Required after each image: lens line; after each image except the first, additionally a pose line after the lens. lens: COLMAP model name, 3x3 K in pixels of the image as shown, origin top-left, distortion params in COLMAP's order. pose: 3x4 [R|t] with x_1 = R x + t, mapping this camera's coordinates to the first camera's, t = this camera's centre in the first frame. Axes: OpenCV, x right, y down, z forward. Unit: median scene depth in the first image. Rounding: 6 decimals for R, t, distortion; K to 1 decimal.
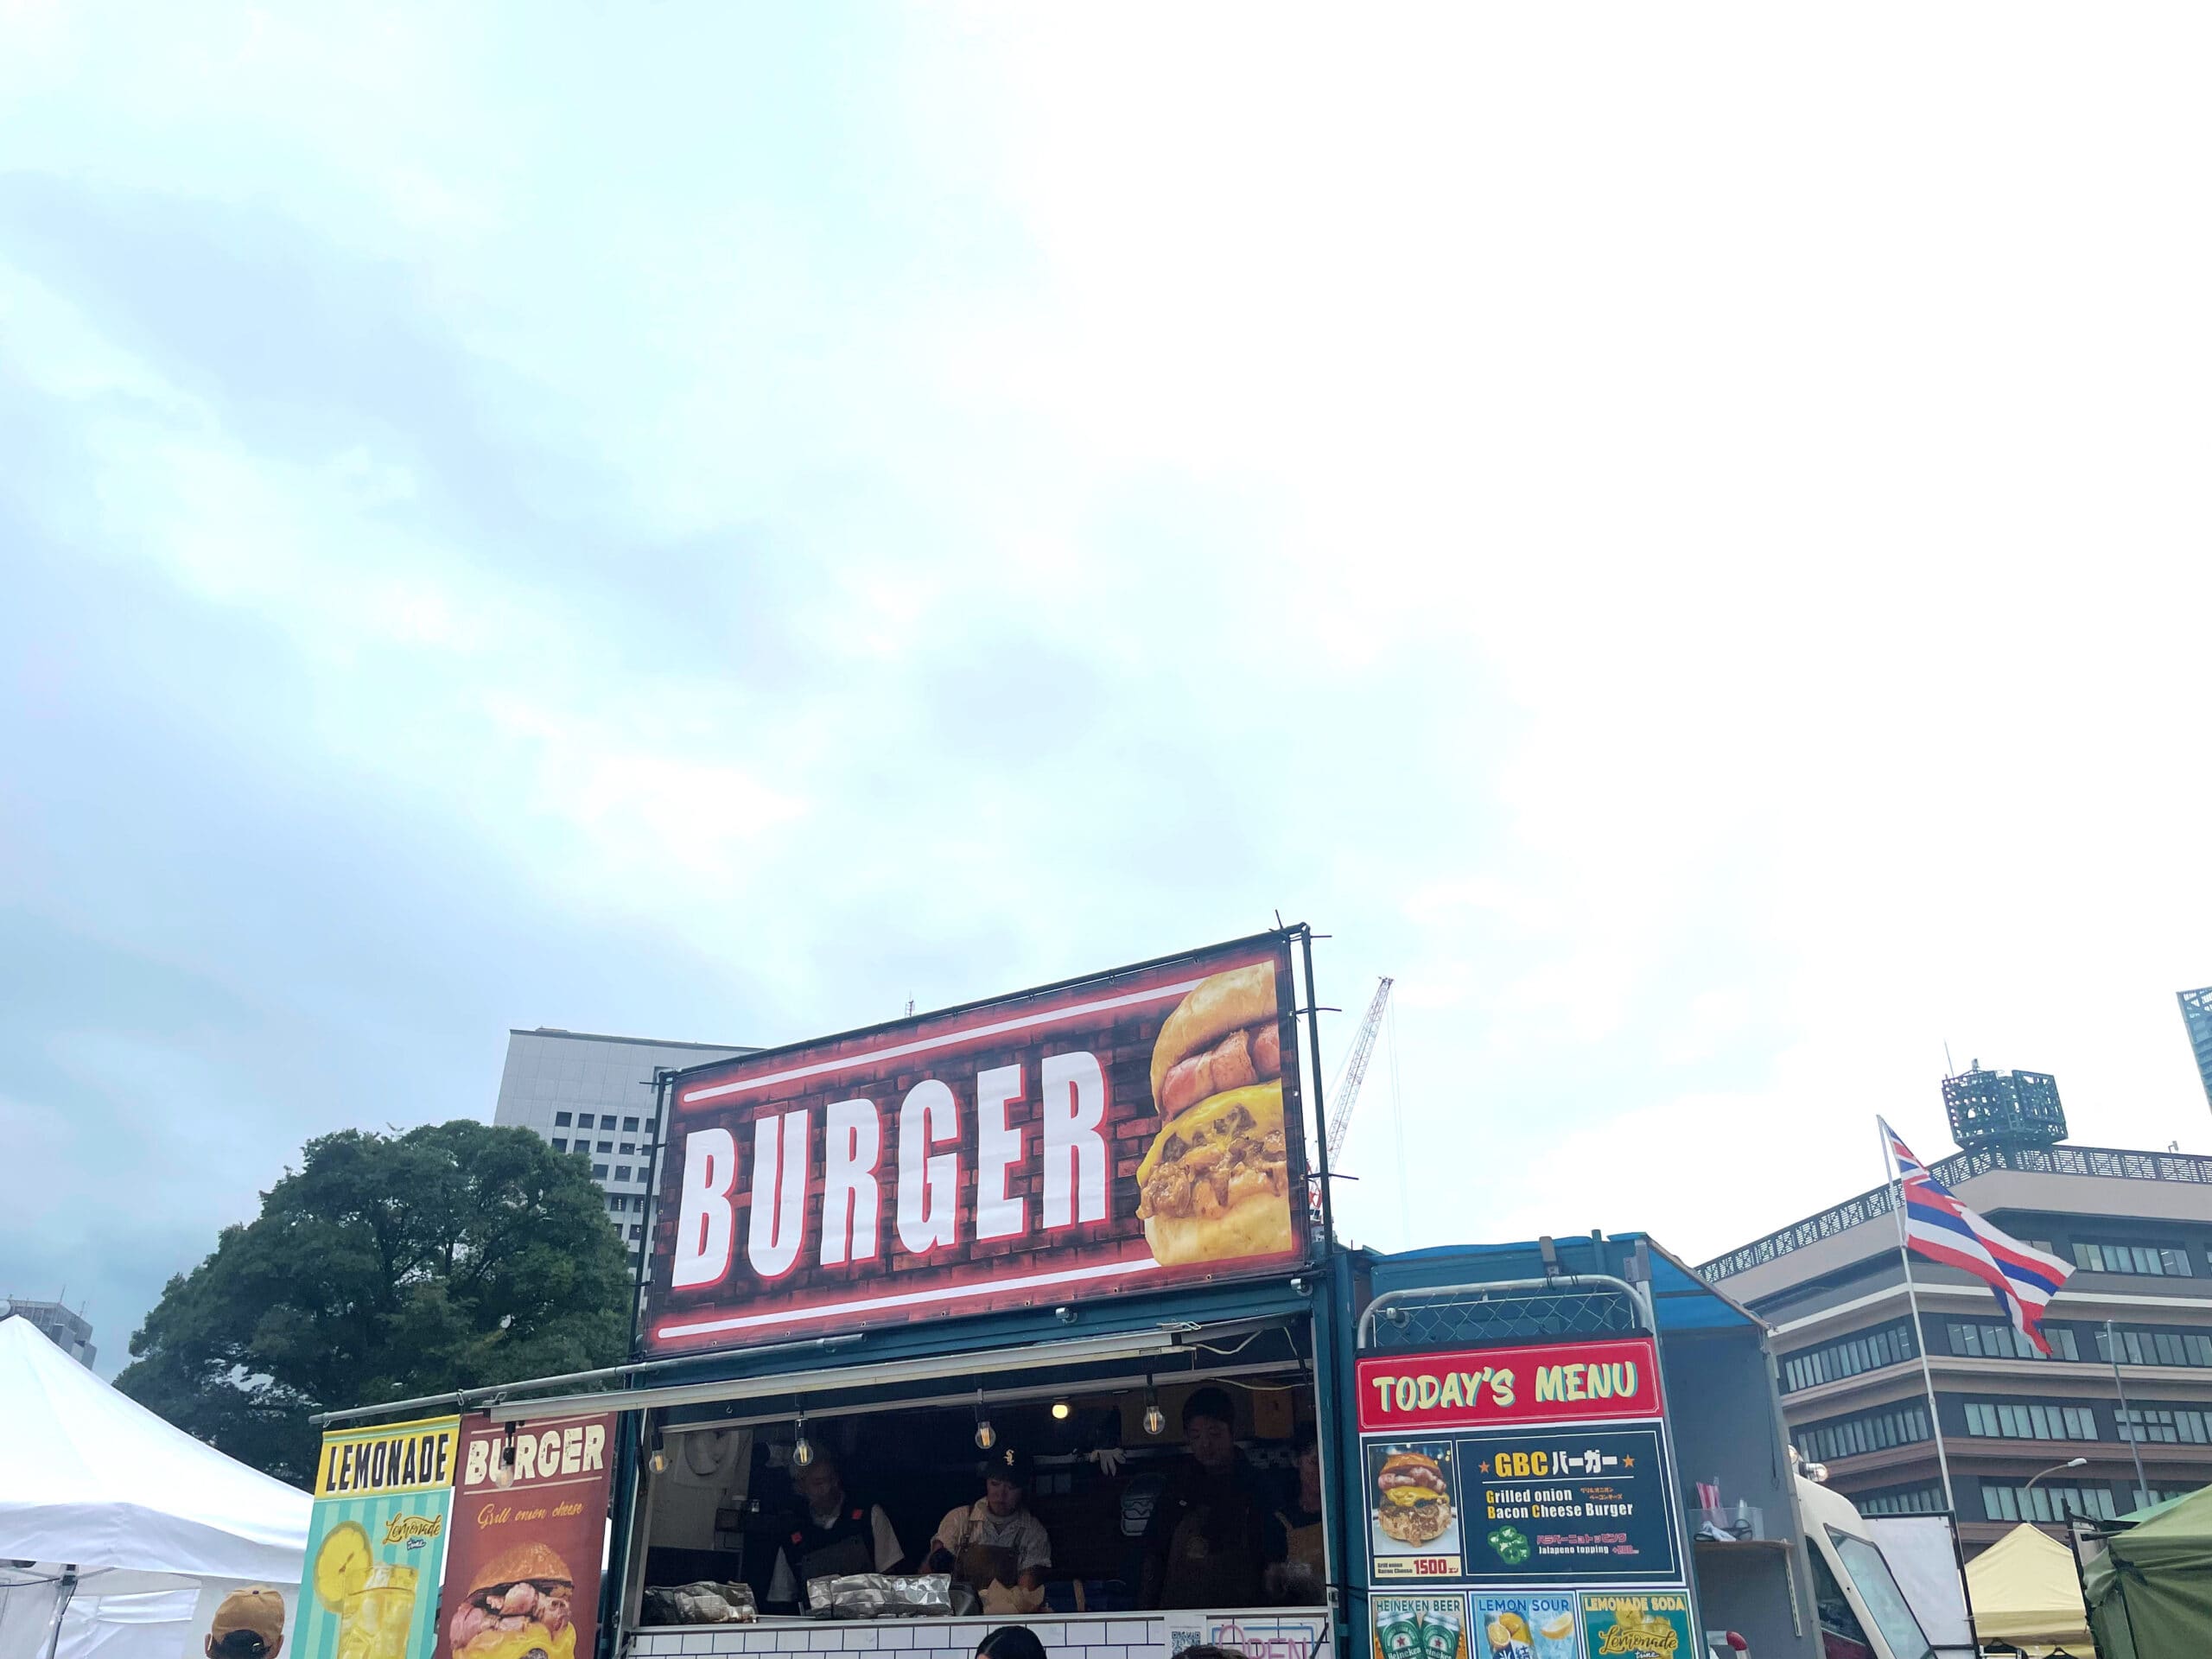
lens RADIAL K [[1627.6, 0, 1106.0], [0, 1627.6, 829.5], [0, 0, 1]] dist [0.097832, -0.127605]
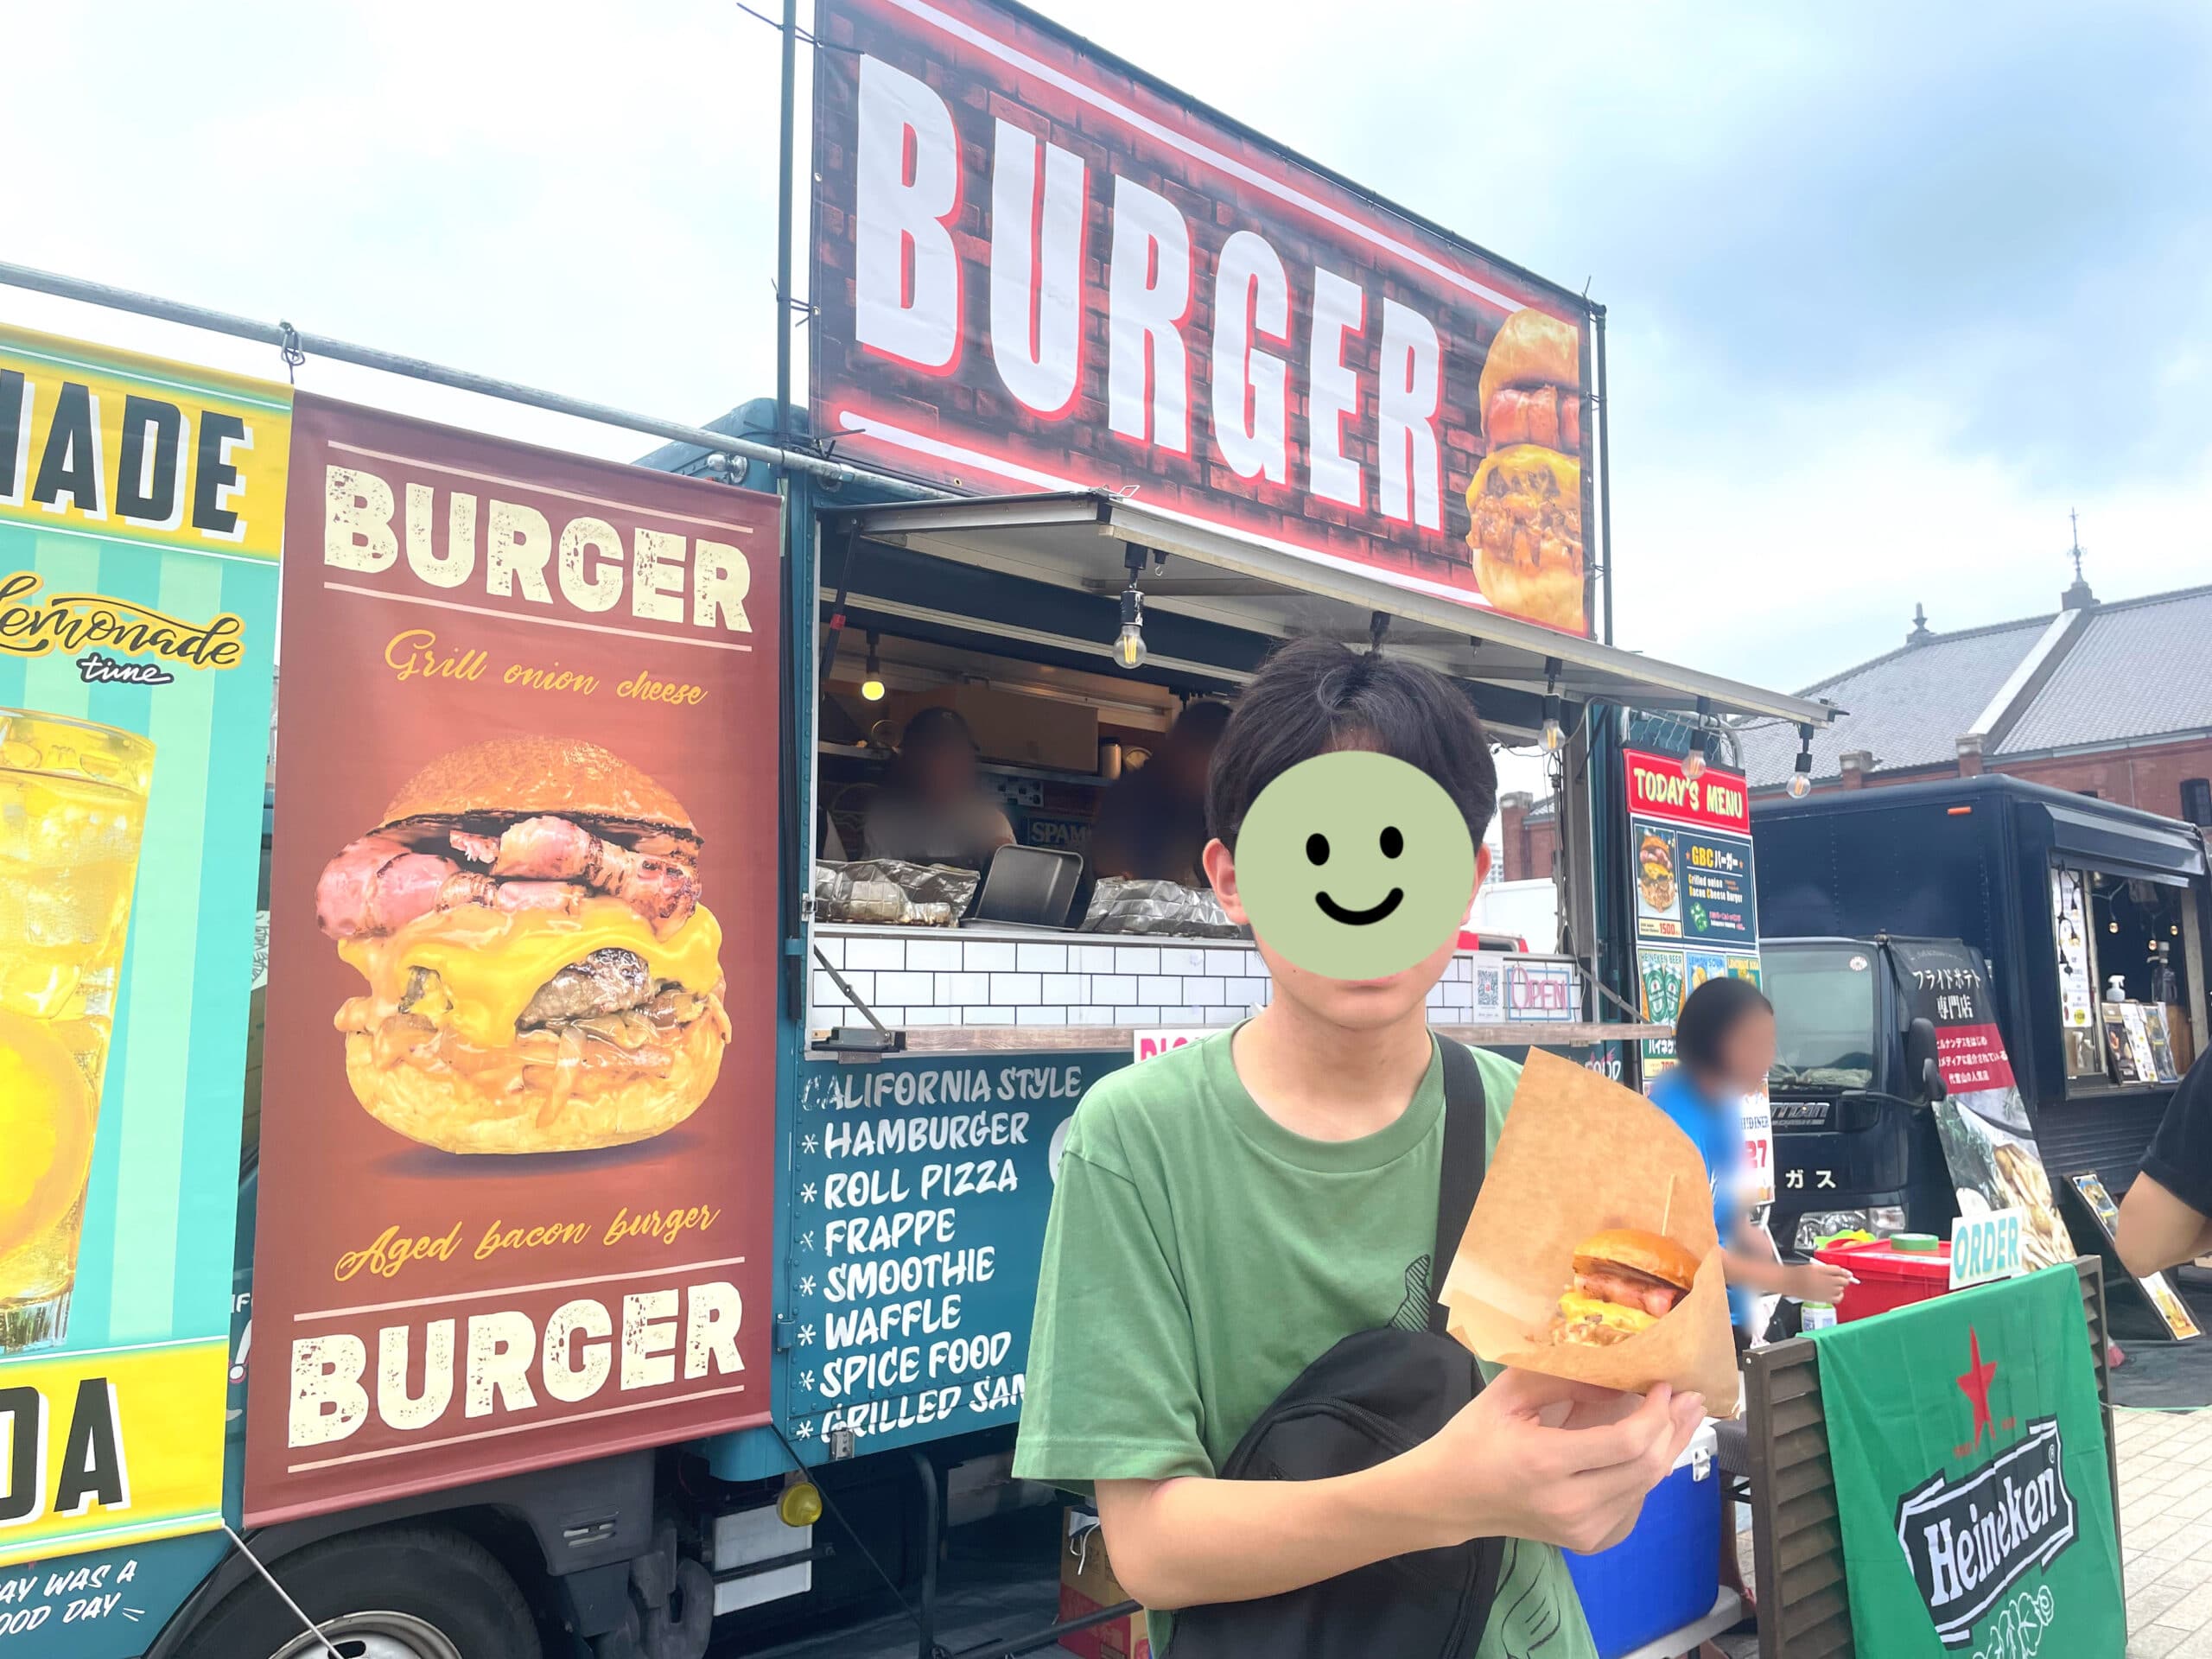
lens RADIAL K [[1627.6, 0, 1106.0], [0, 1627.6, 829.5], [0, 0, 1]] dist [0.097832, -0.127605]
pose [[0.294552, 0.117706, 0.948359, -0.786475], [-0.430154, 0.902497, 0.021588, 0.410162], [-0.853350, -0.414299, 0.316464, 0.778601]]
